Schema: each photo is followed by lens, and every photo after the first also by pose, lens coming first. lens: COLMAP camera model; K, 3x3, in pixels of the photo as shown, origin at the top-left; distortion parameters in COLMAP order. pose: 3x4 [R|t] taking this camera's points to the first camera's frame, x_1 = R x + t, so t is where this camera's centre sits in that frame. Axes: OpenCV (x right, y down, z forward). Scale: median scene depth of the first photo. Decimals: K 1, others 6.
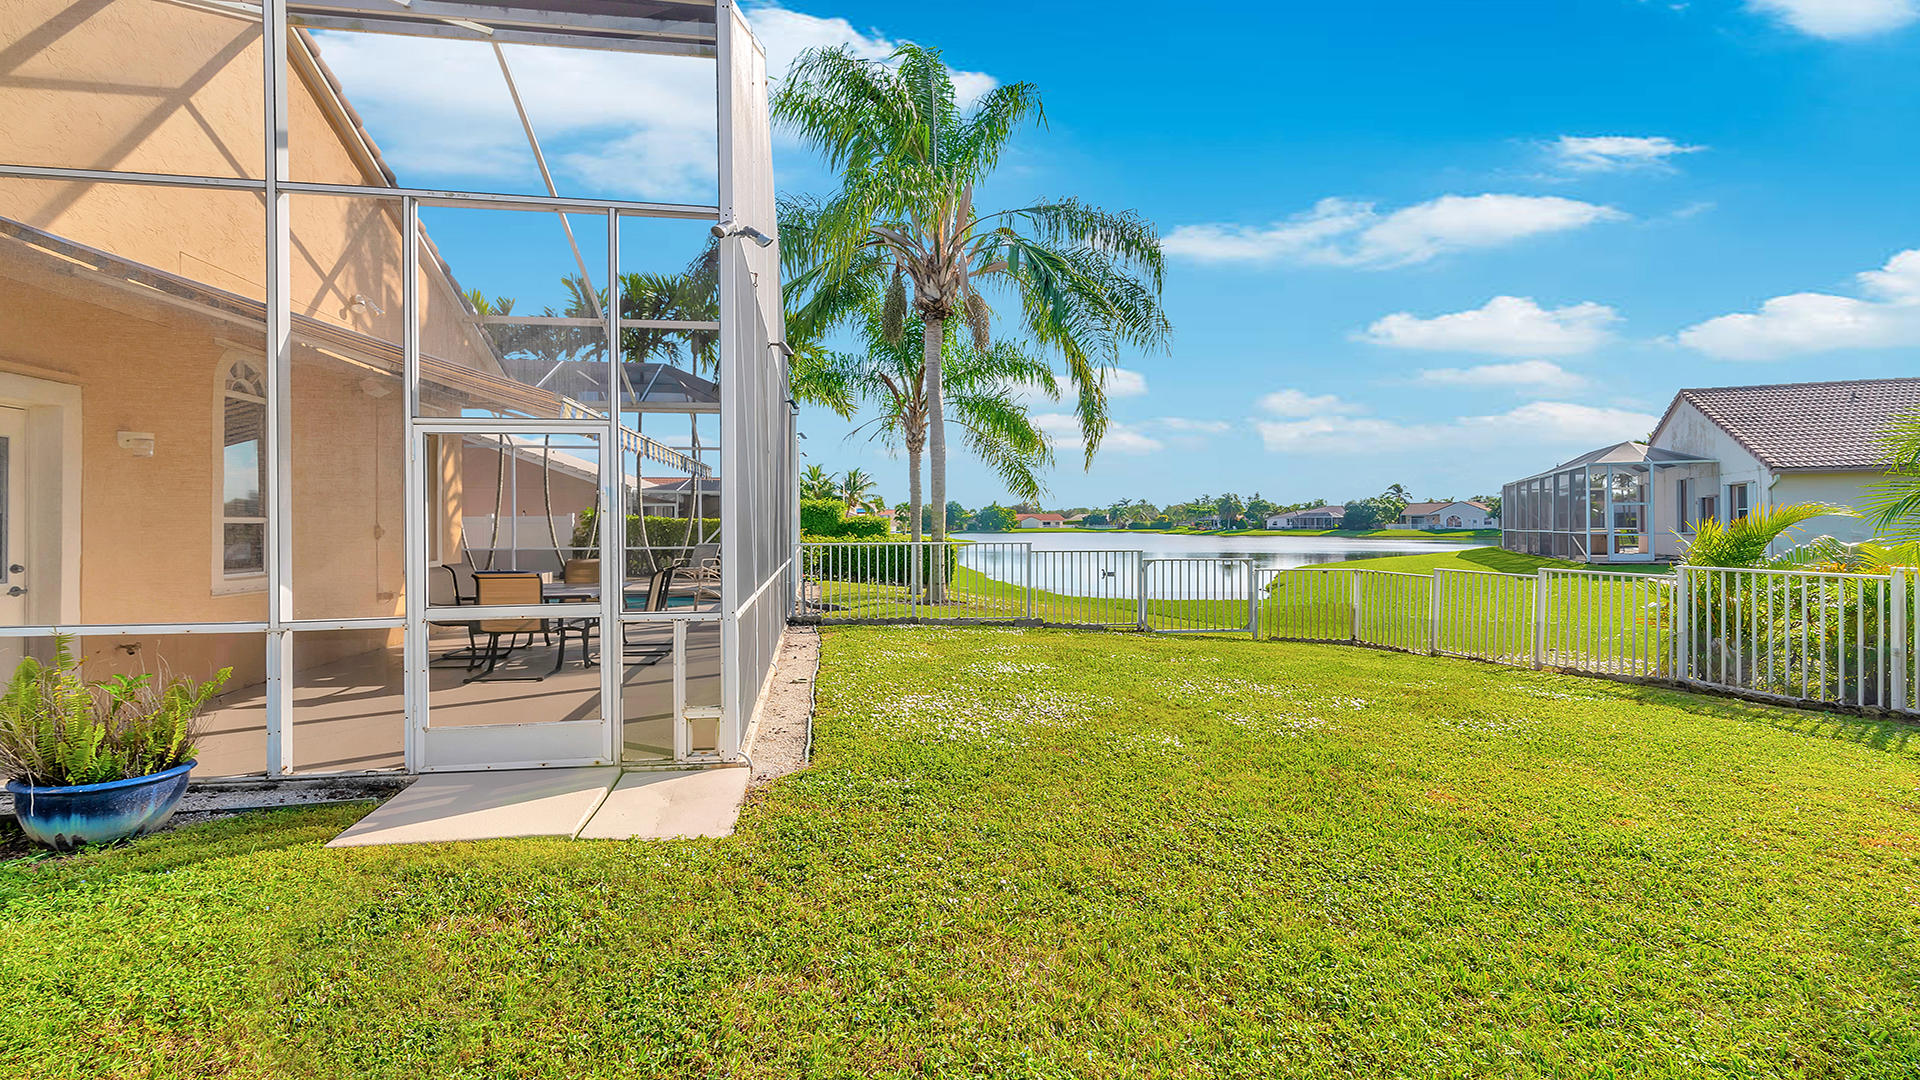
lens RADIAL K [[880.5, 0, 960.6], [0, 880.5, 534.9], [0, 0, 1]] dist [0.018627, -0.000830]
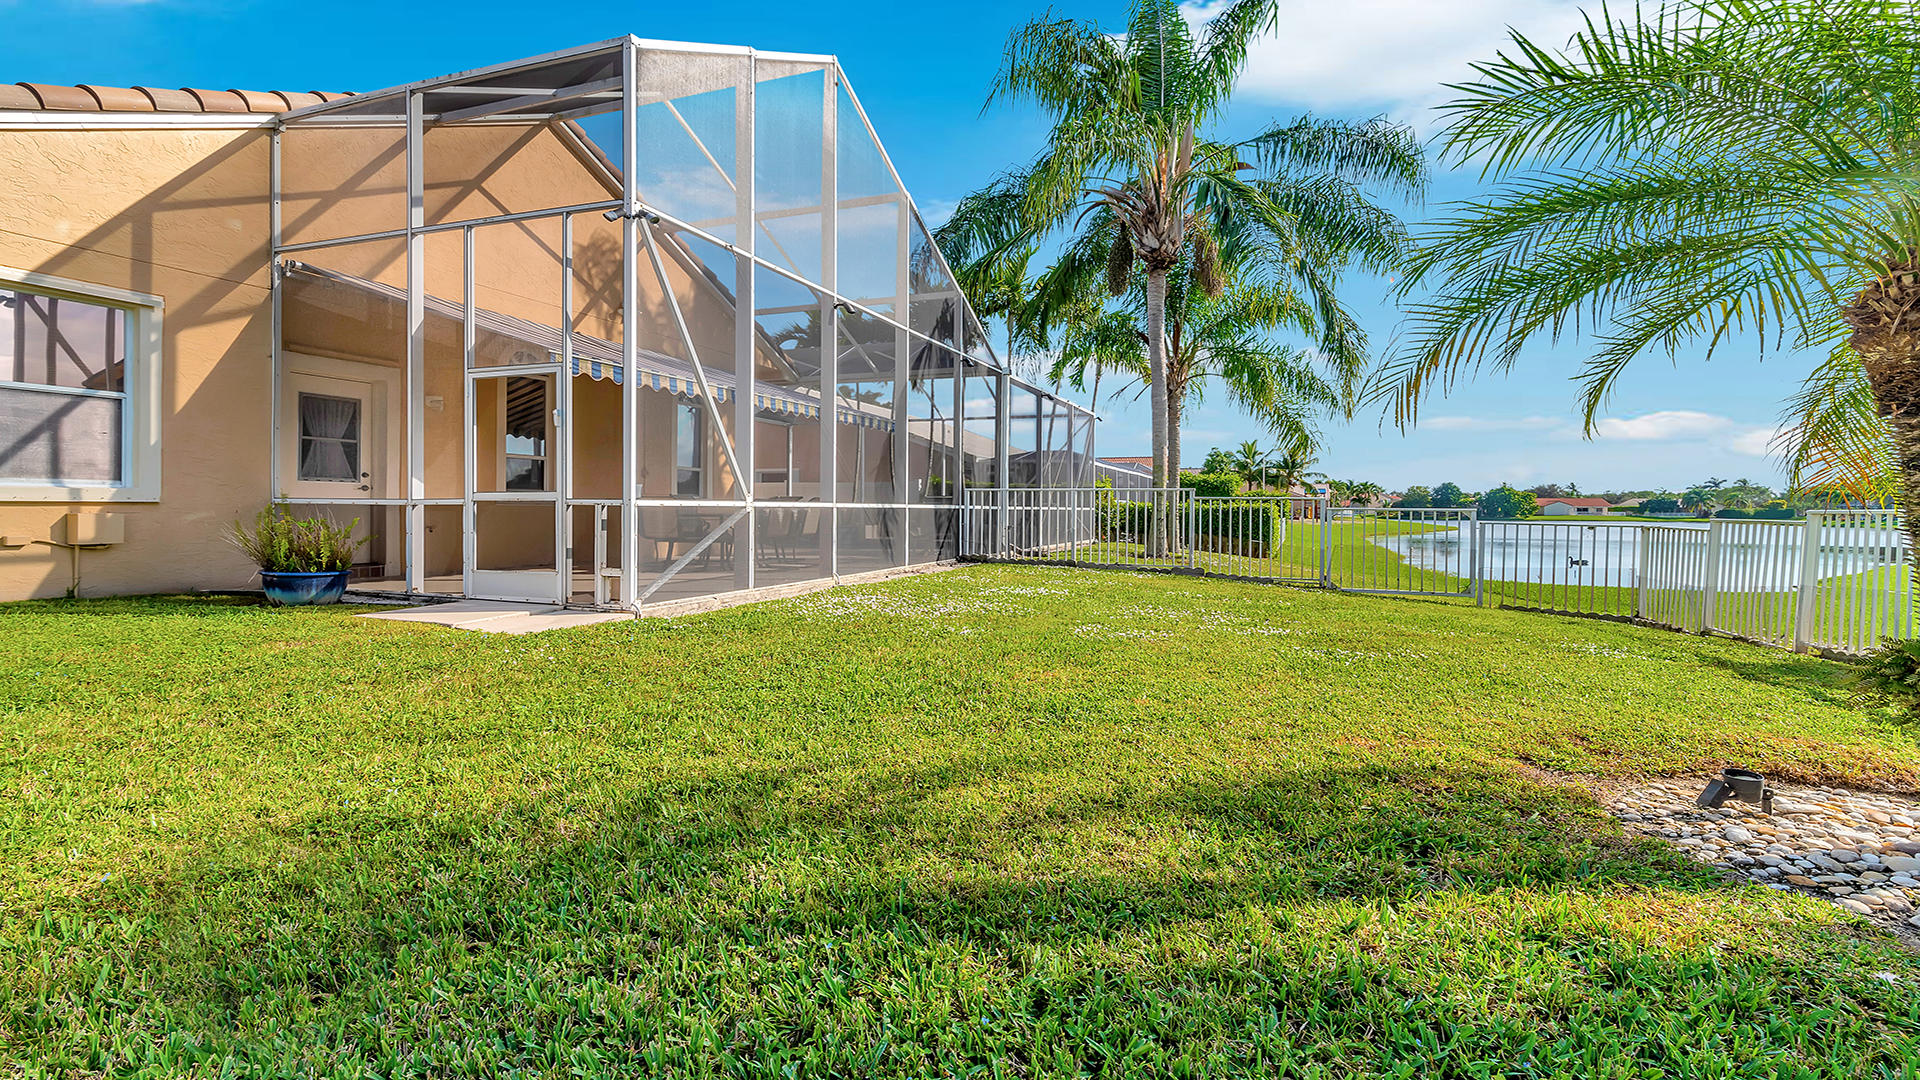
lens RADIAL K [[880.5, 0, 943.0], [0, 880.5, 533.9], [0, 0, 1]] dist [0.018627, -0.000830]
pose [[0.867858, 0.023595, -0.496252, 0.589058], [-0.014441, 0.999648, 0.022275, 0.073304], [0.496603, -0.012165, 0.867893, 0.046003]]
